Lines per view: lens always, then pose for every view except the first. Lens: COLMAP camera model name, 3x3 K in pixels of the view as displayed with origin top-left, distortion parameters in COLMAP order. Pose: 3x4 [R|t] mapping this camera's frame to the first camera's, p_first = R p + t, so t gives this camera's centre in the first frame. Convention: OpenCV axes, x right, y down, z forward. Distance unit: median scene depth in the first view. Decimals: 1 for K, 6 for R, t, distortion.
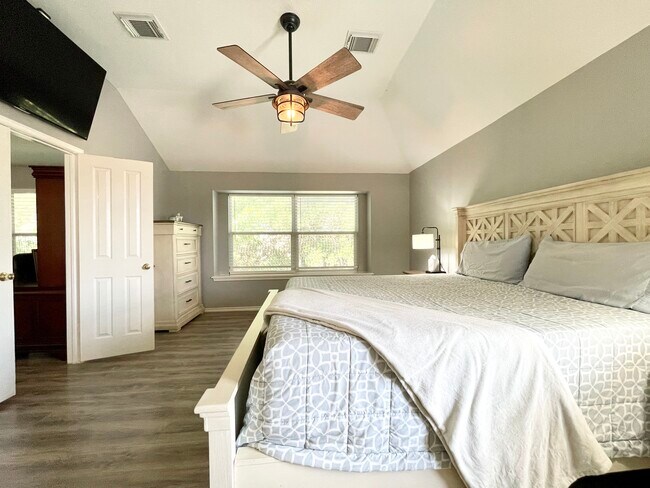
lens RADIAL K [[266.0, 0, 323.4], [0, 266.0, 244.6], [0, 0, 1]] dist [0.004357, -0.002146]
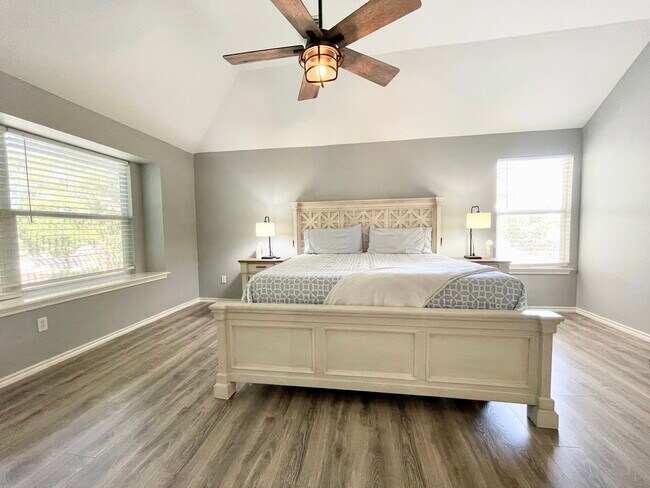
lens RADIAL K [[266.0, 0, 321.6], [0, 266.0, 243.7], [0, 0, 1]] dist [0.004357, -0.002146]
pose [[0.245494, -0.037918, 0.968656, -1.079167], [0.024331, 0.999161, 0.032946, 0.028150], [-0.969093, 0.015480, 0.246211, 0.900468]]
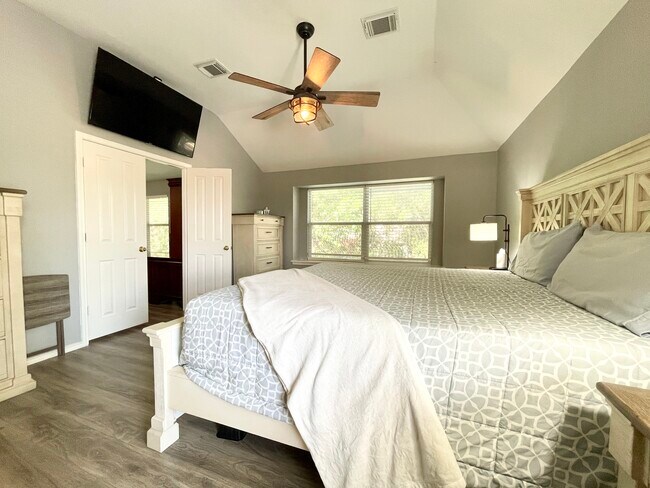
lens RADIAL K [[266.0, 0, 321.7], [0, 266.0, 244.0], [0, 0, 1]] dist [0.004357, -0.002146]
pose [[0.894393, 0.031183, -0.446194, 0.511142], [-0.018253, 0.999280, 0.033249, 0.012862], [0.446910, -0.021593, 0.894318, 0.025888]]
